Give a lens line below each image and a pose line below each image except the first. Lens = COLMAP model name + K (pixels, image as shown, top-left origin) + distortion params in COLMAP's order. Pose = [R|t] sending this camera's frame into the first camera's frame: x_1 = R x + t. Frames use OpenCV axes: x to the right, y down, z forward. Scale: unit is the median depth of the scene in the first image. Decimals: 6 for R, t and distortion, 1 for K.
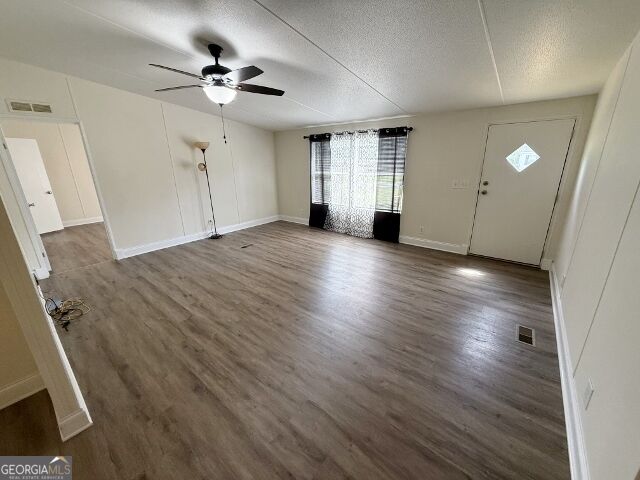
lens RADIAL K [[255.5, 0, 318.3], [0, 255.5, 239.9], [0, 0, 1]] dist [-0.016826, 0.000097]
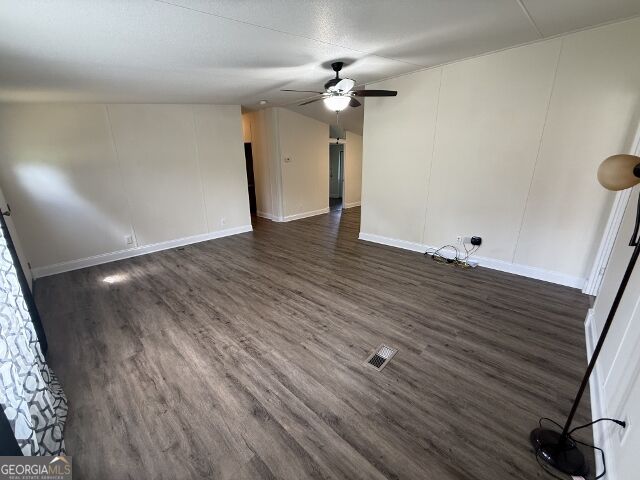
lens RADIAL K [[255.5, 0, 321.6], [0, 255.5, 240.0], [0, 0, 1]] dist [-0.016826, 0.000097]
pose [[-0.997929, 0.005864, 0.064050, -0.268732], [0.040885, 0.826574, 0.561341, -0.499325], [-0.049651, 0.562797, -0.825102, 1.636926]]
